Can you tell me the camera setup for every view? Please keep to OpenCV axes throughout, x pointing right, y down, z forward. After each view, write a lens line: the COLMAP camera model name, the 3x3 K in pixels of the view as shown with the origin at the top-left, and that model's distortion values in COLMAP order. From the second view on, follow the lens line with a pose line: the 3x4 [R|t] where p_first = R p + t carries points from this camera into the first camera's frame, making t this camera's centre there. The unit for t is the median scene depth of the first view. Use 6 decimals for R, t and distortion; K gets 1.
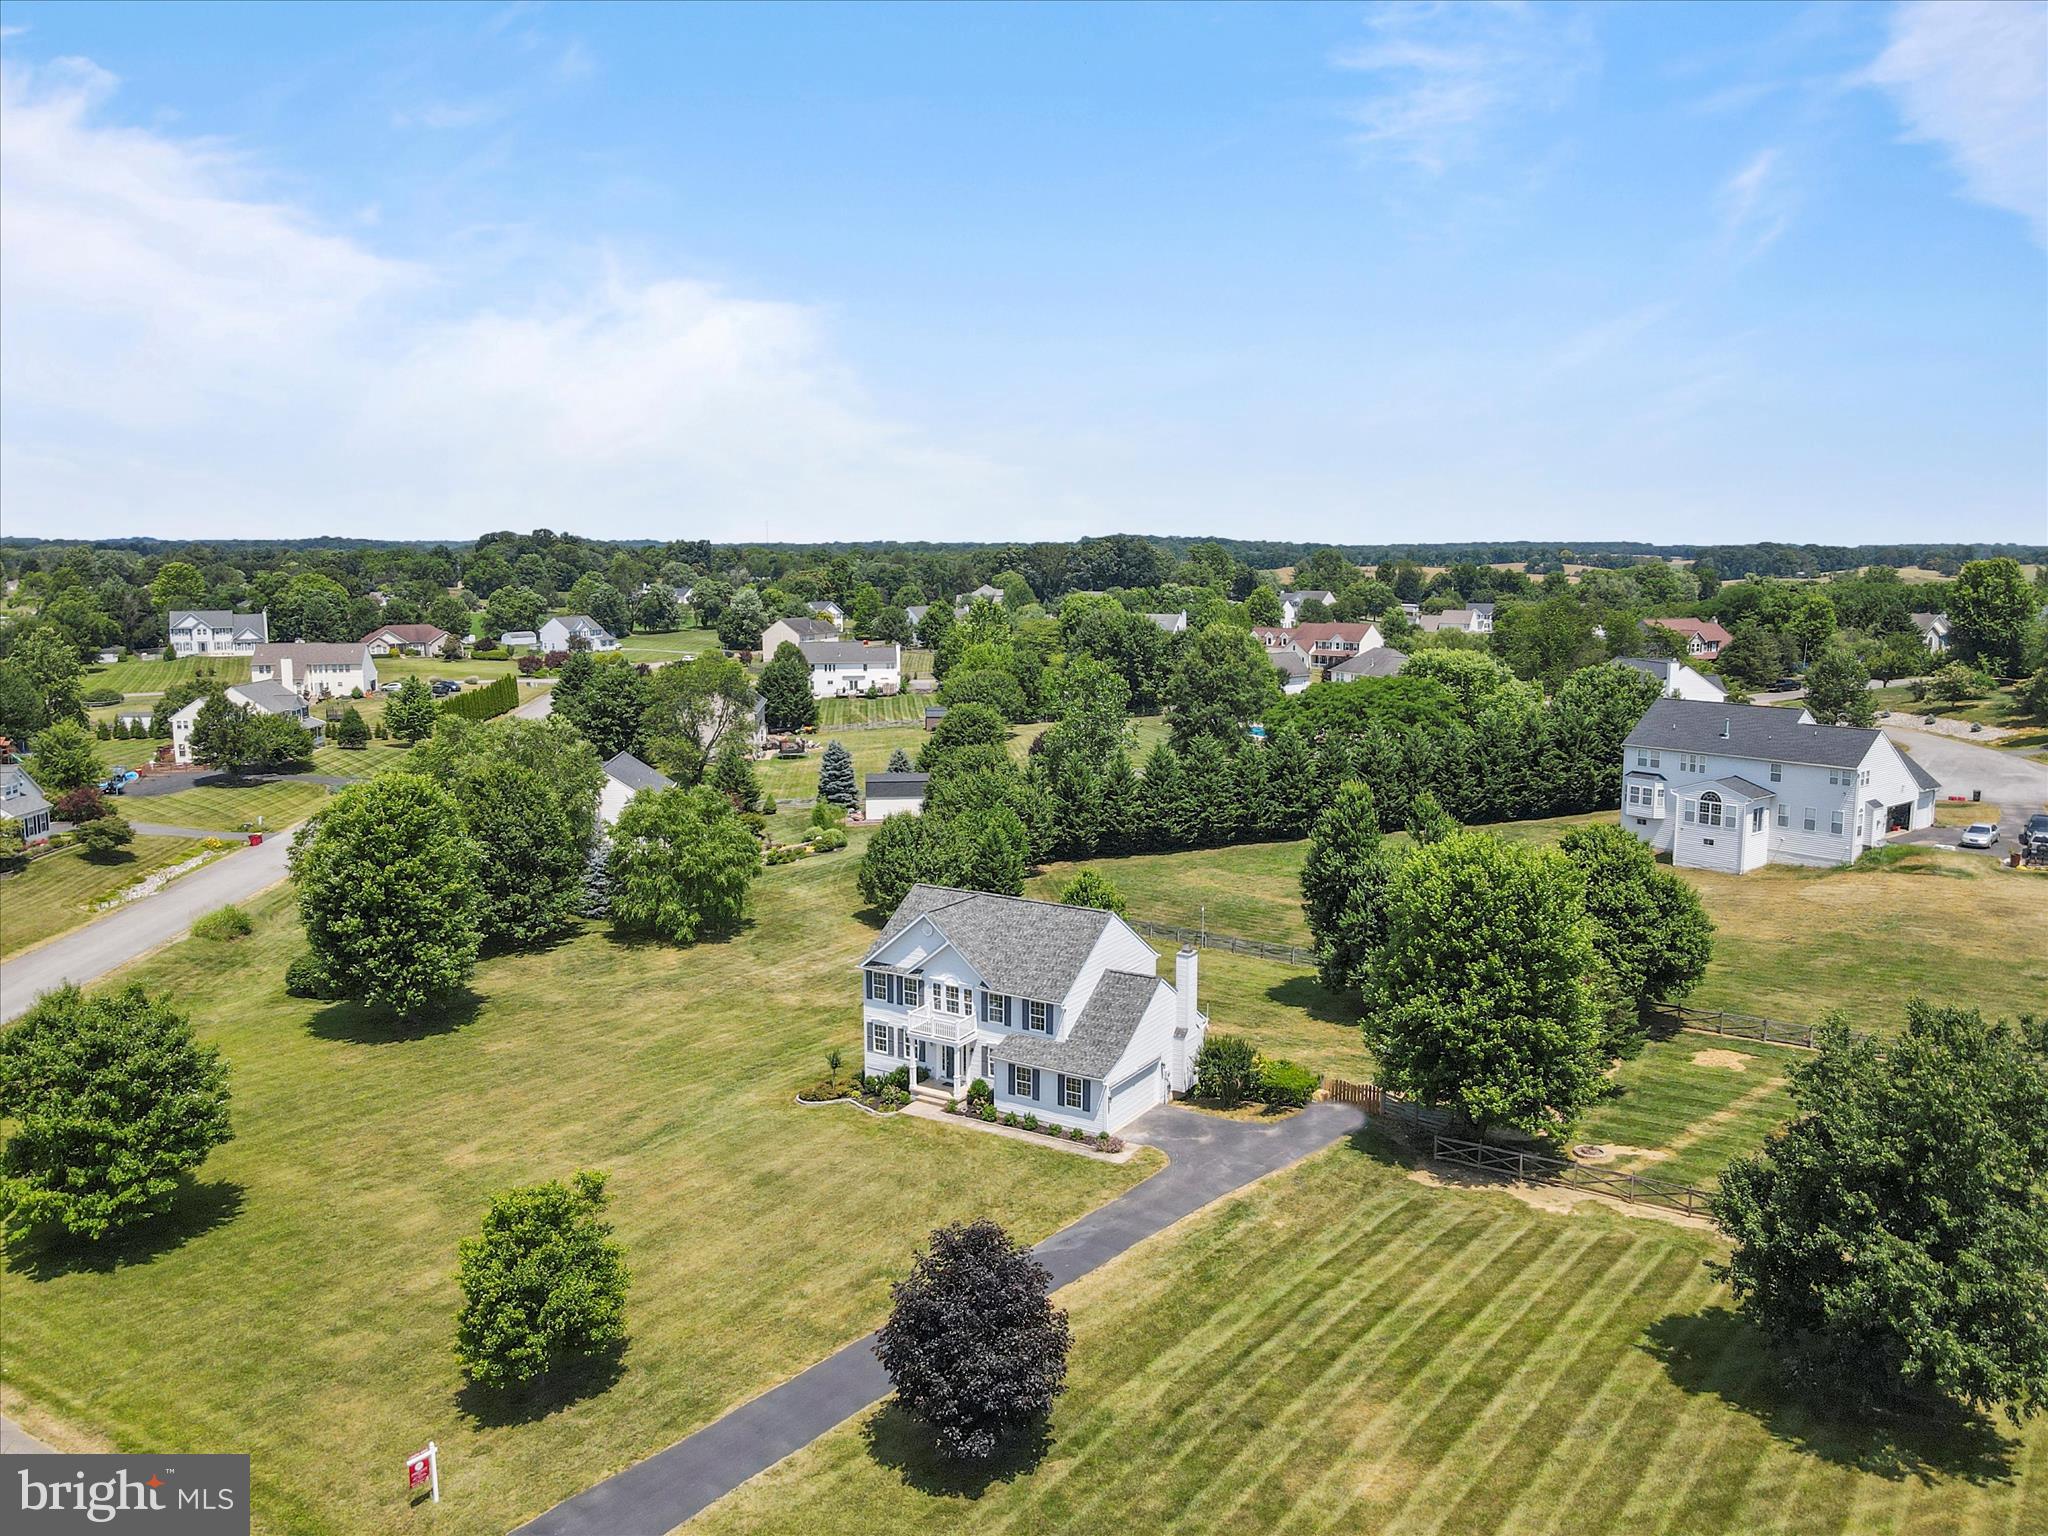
lens RADIAL K [[1503.6, 0, 1024.2], [0, 1503.6, 758.7], [0, 0, 1]] dist [0.013394, 0.007090]
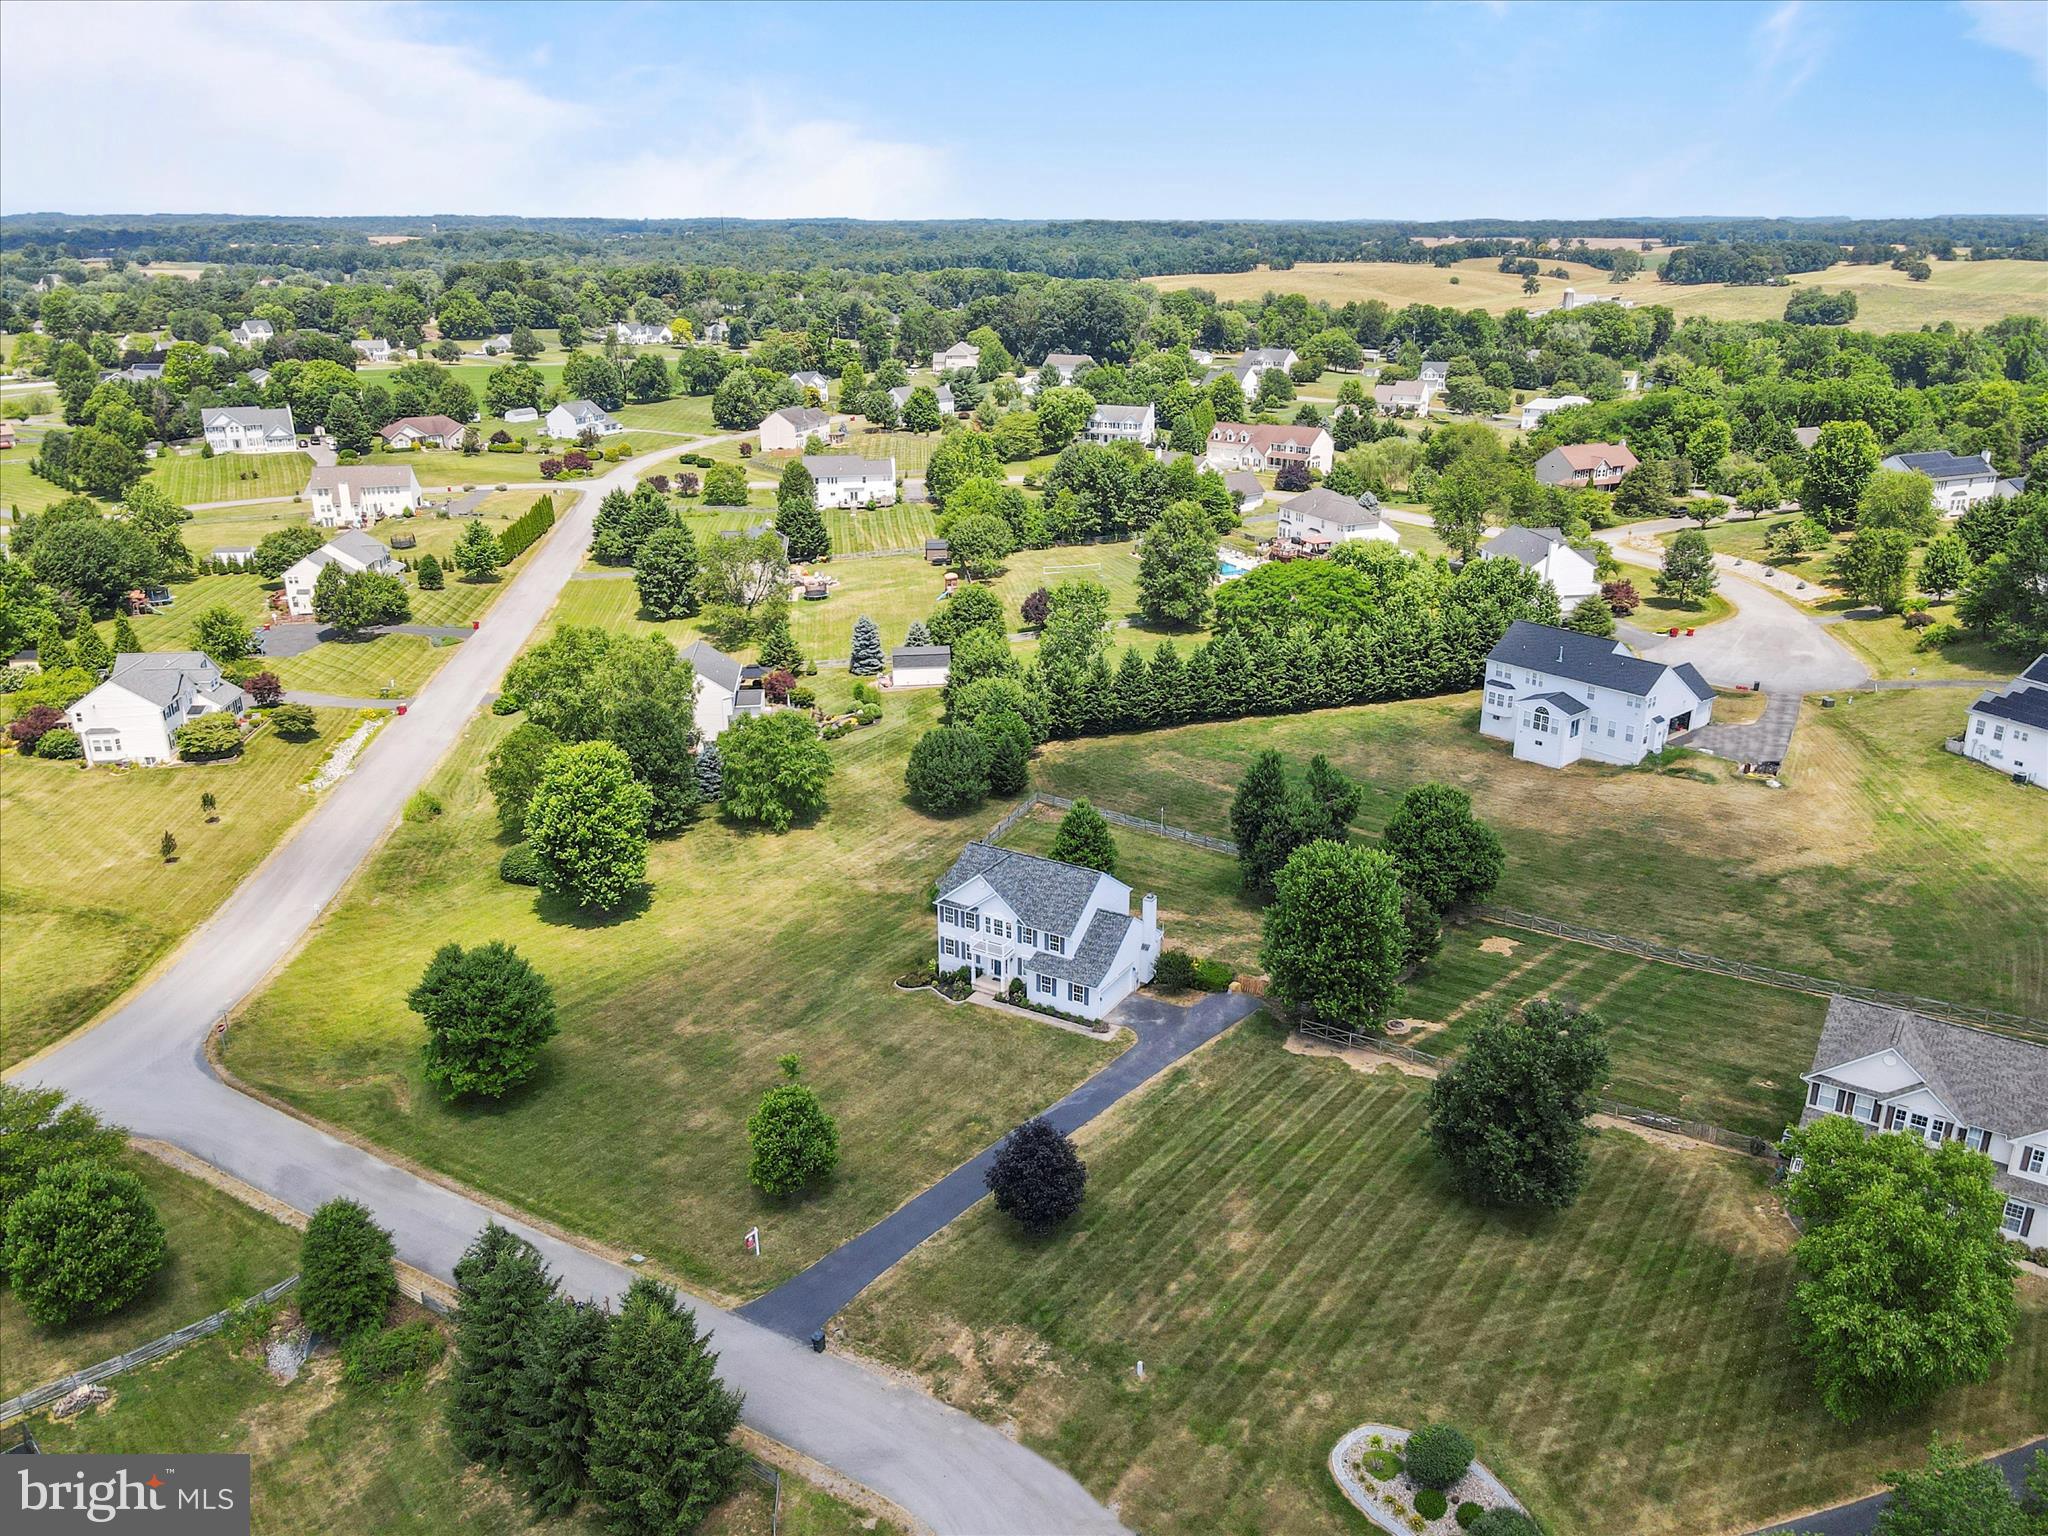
lens RADIAL K [[1503.6, 0, 1024.0], [0, 1503.6, 768.0], [0, 0, 1]] dist [-0.006980, 0.054470]
pose [[0.999719, -0.010617, 0.021203, -0.051287], [0.005878, 0.977219, 0.212154, -0.322176], [-0.022972, -0.211970, 0.977006, -0.464698]]
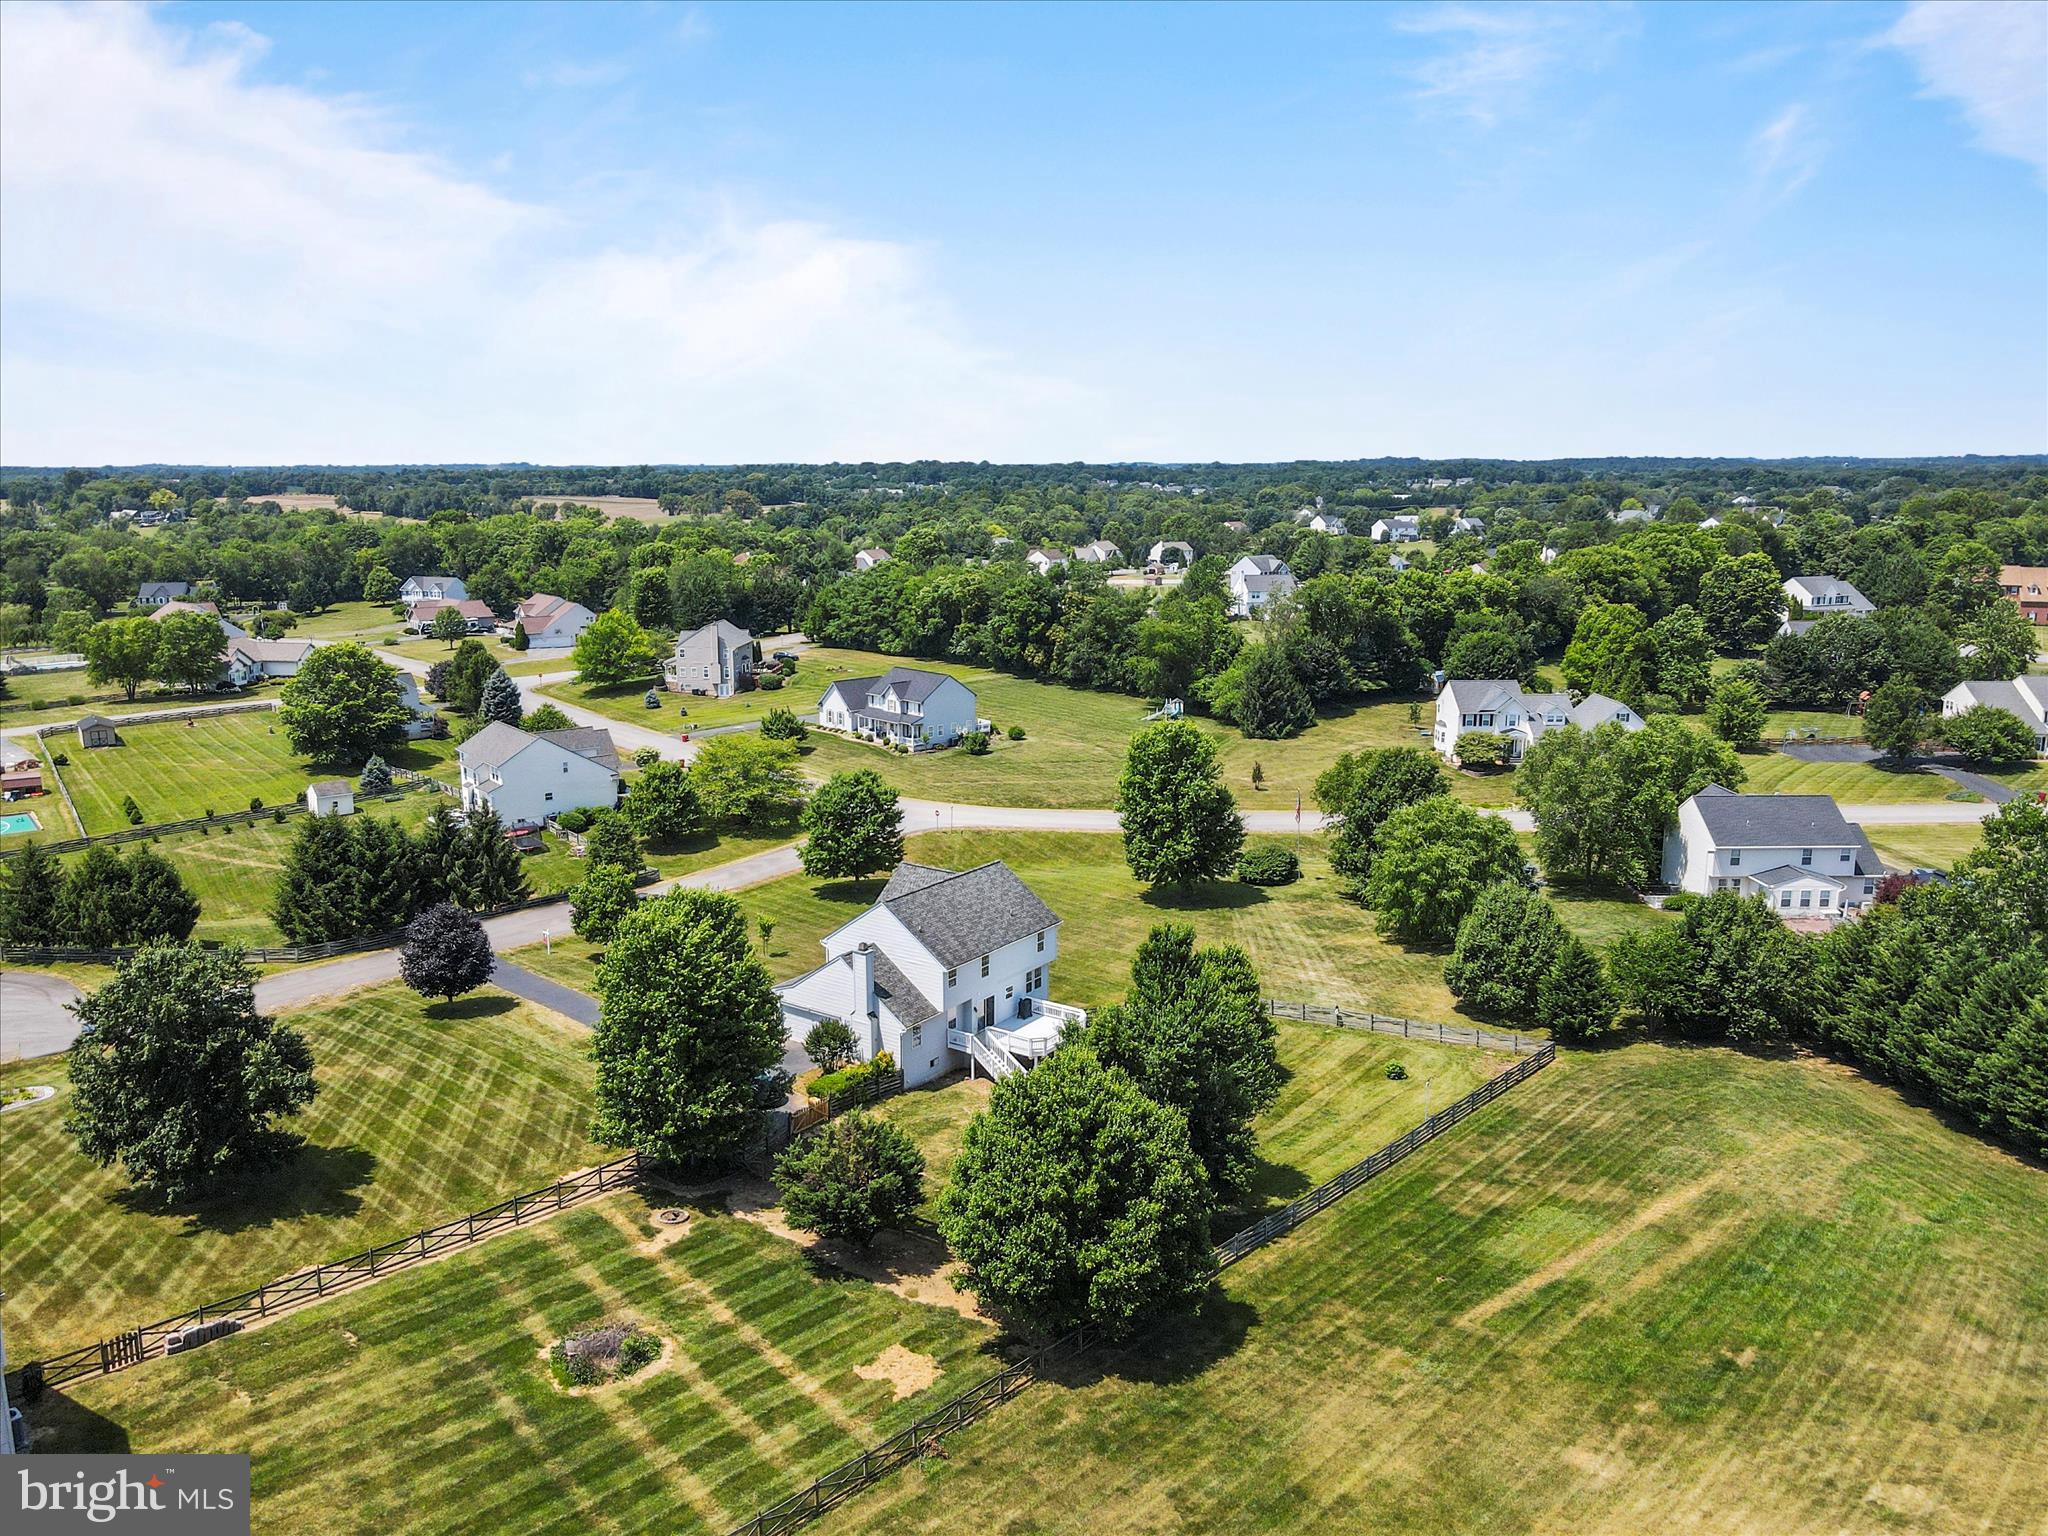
lens RADIAL K [[1503.6, 0, 1024.0], [0, 1503.6, 768.0], [0, 0, 1]] dist [-0.006980, 0.054470]
pose [[-0.056088, 0.196532, -0.978892, 1.202552], [-0.135618, 0.969849, 0.202487, -0.262110], [0.989172, 0.144113, -0.027743, 1.110635]]
